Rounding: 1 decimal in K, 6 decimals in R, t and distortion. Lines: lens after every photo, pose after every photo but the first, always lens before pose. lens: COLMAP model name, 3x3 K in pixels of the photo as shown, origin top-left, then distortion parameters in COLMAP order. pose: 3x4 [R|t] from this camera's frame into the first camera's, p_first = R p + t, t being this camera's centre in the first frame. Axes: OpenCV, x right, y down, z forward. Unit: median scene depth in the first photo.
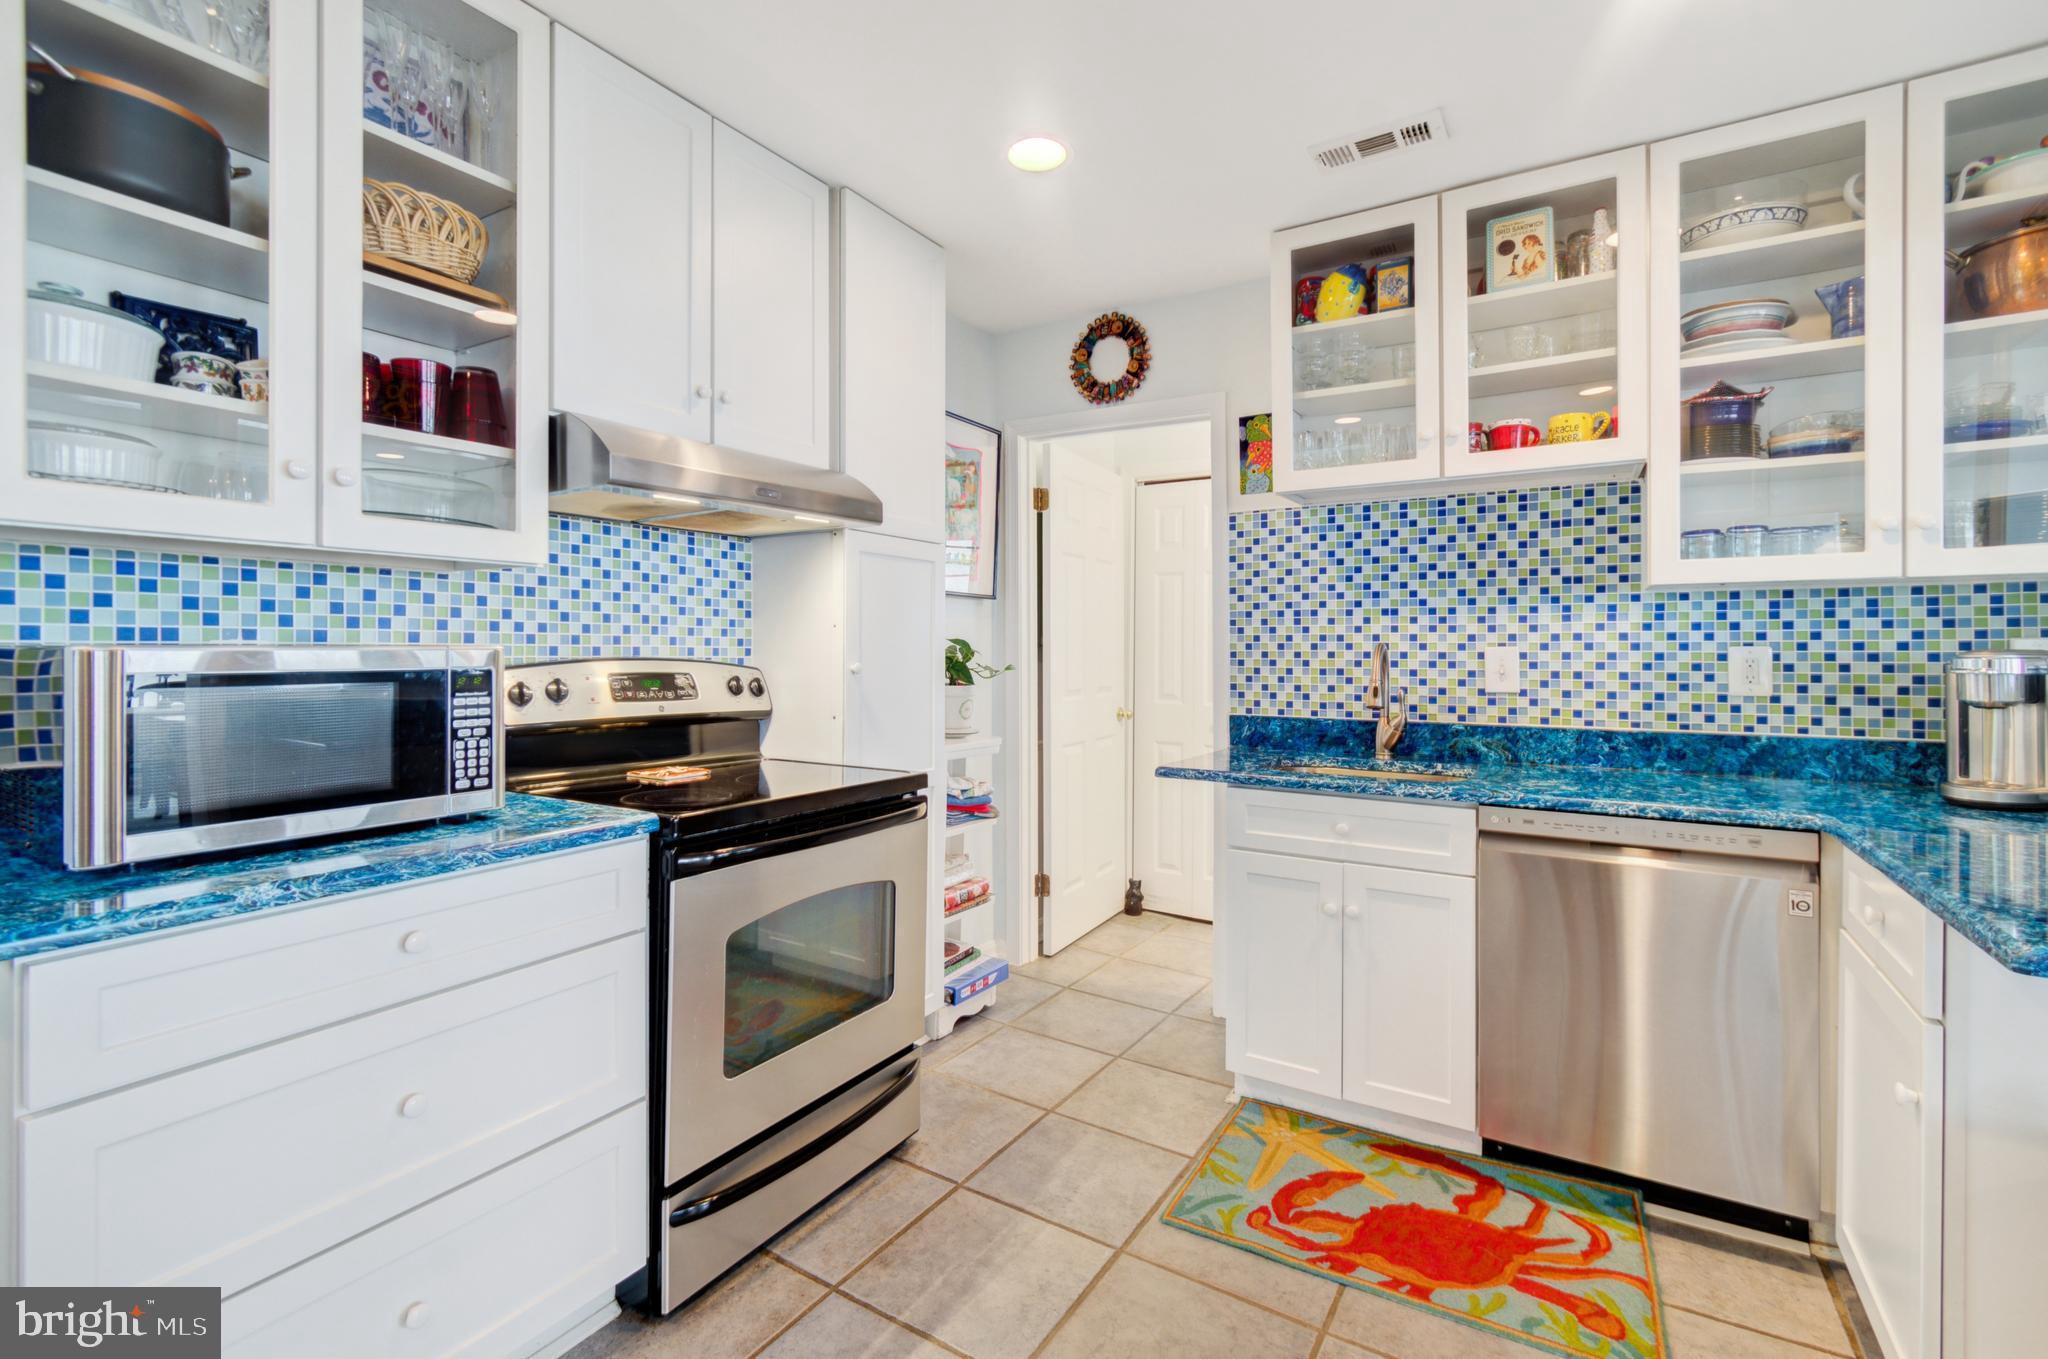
lens RADIAL K [[912.3, 0, 1024.9], [0, 912.3, 645.1], [0, 0, 1]] dist [0.000471, 0.000036]
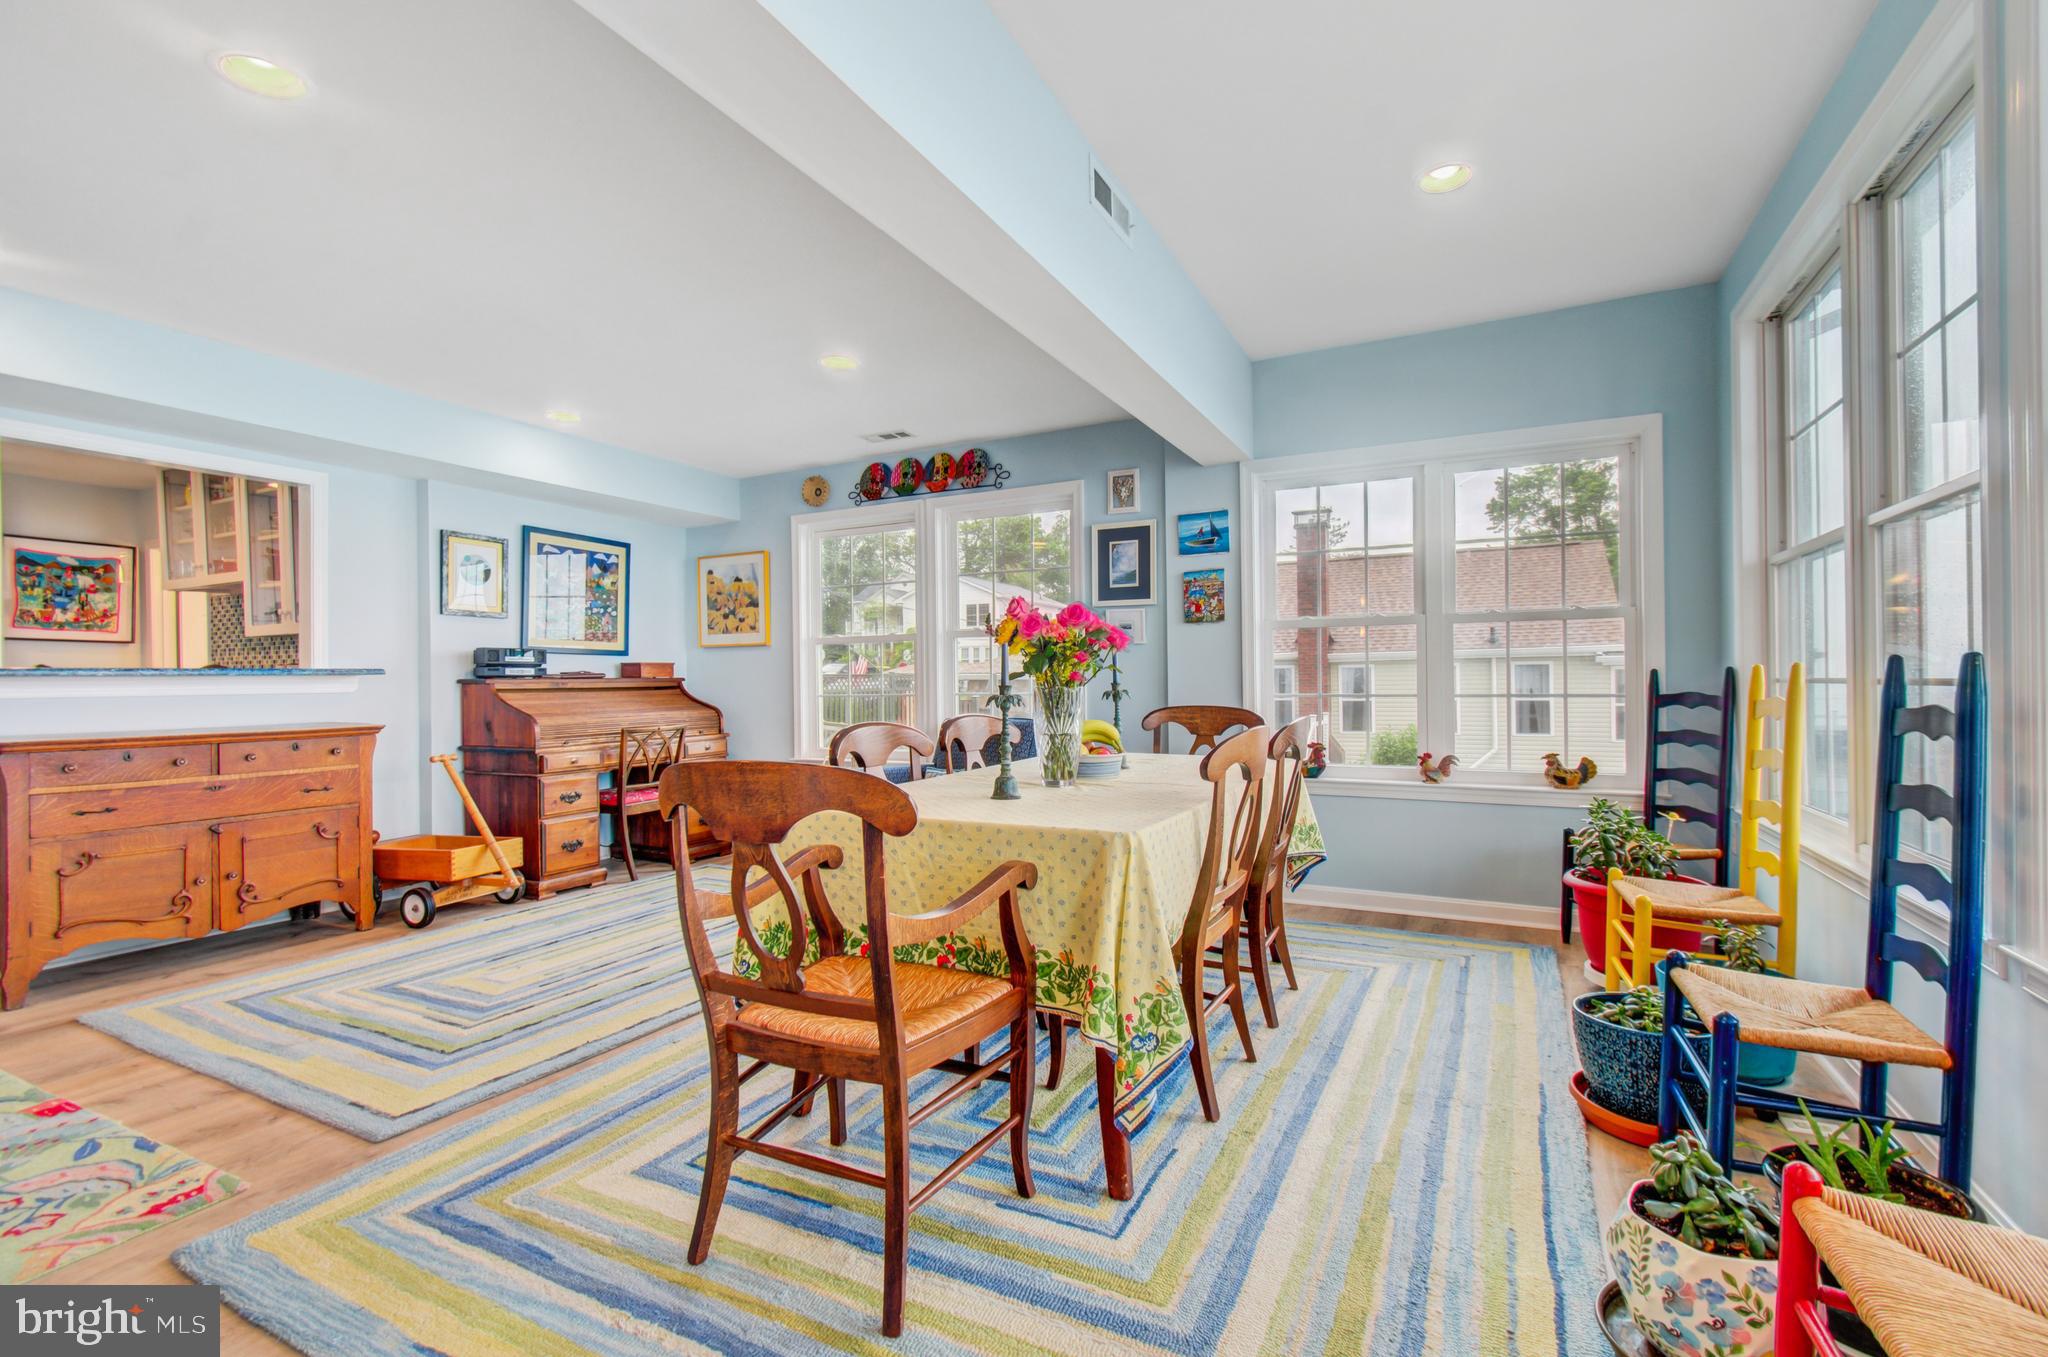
lens RADIAL K [[914.0, 0, 1029.6], [0, 914.0, 678.8], [0, 0, 1]] dist [0.007434, 0.000036]
pose [[0.996320, -0.013342, 0.084661, 2.100961], [0.013111, 0.999909, 0.003283, 0.047920], [-0.084697, -0.002161, 0.996404, -1.236552]]
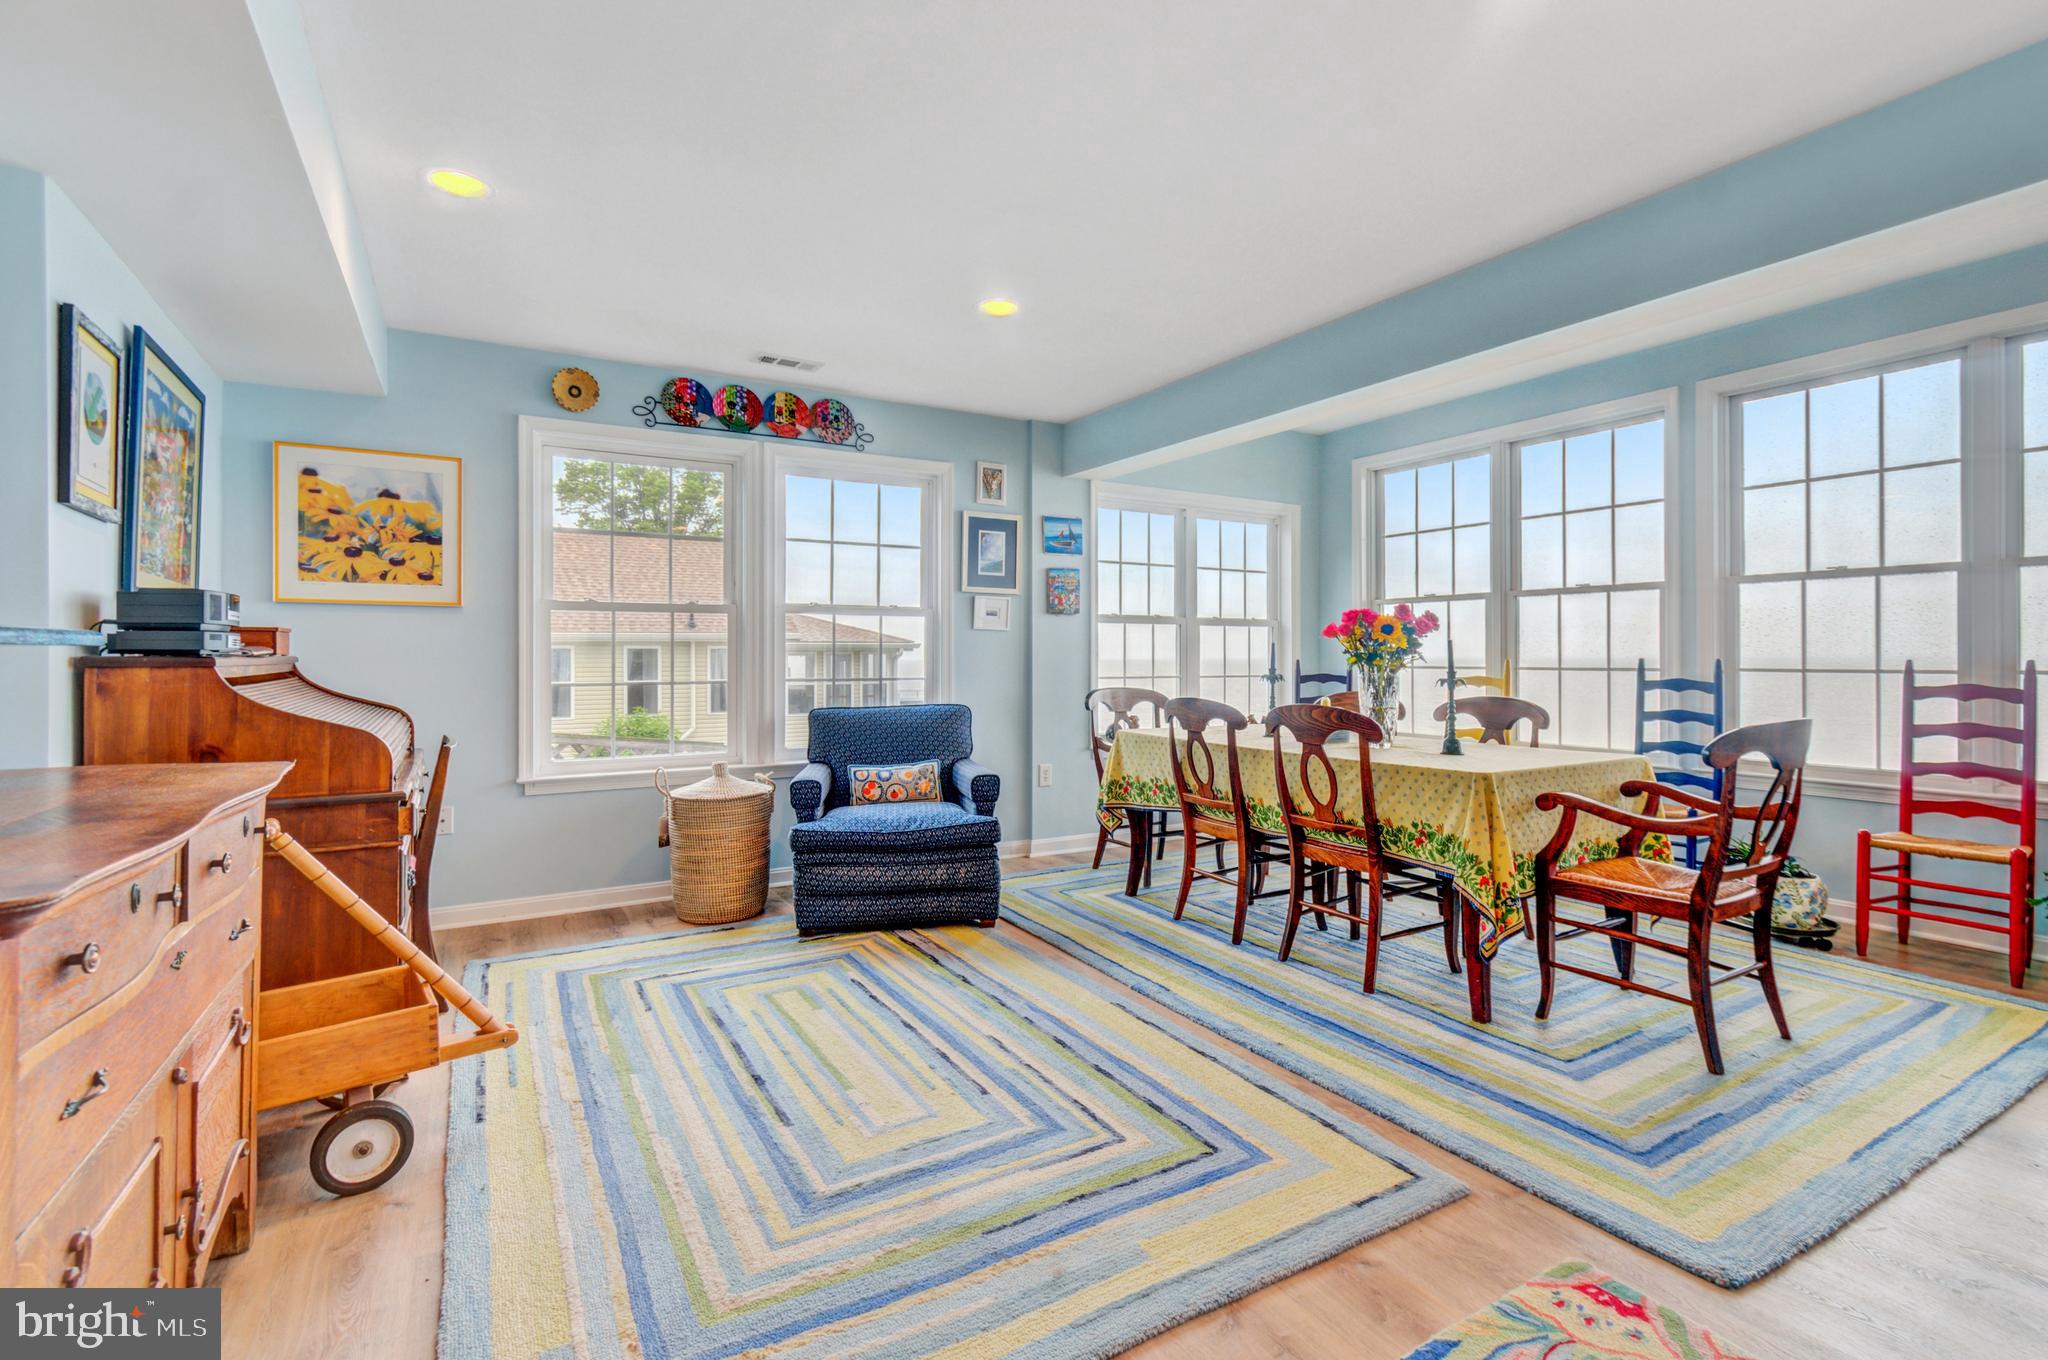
lens RADIAL K [[927.6, 0, 1027.5], [0, 927.6, 654.8], [0, 0, 1]] dist [0.002621, -0.000815]
pose [[0.464241, -0.000752, 0.885709, 0.724032], [-0.002709, 0.999994, 0.002268, 0.033568], [-0.885705, -0.003452, 0.464236, -0.366862]]
